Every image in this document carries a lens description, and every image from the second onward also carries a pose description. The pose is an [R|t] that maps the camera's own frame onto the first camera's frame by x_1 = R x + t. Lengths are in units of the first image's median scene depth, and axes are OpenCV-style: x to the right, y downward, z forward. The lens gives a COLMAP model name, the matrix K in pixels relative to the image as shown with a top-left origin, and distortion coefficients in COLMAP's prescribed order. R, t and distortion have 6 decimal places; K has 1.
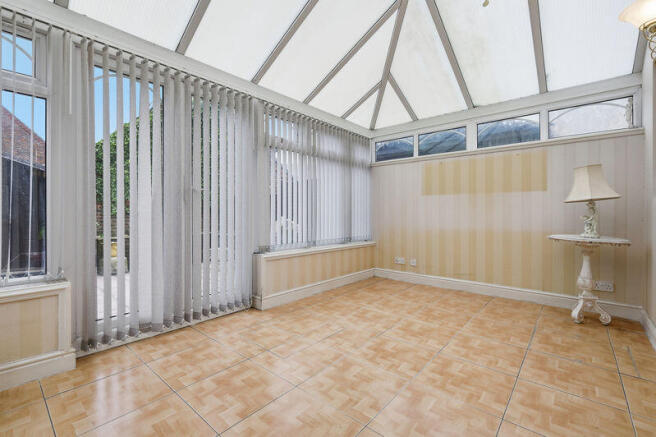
lens RADIAL K [[290.6, 0, 331.4], [0, 290.6, 216.0], [0, 0, 1]] dist [-0.000801, -0.000014]
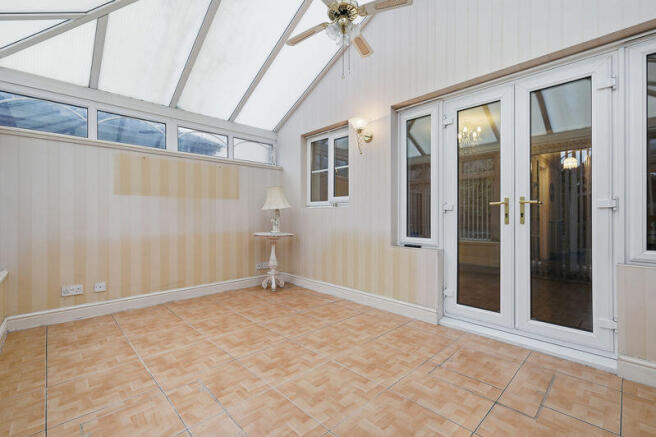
lens RADIAL K [[290.6, 0, 330.7], [0, 290.6, 214.9], [0, 0, 1]] dist [-0.000801, -0.000014]
pose [[0.088738, -0.000313, 0.996055, -0.505823], [0.010567, 0.999944, -0.000627, -0.014697], [-0.995999, 0.010581, 0.088737, 0.487553]]
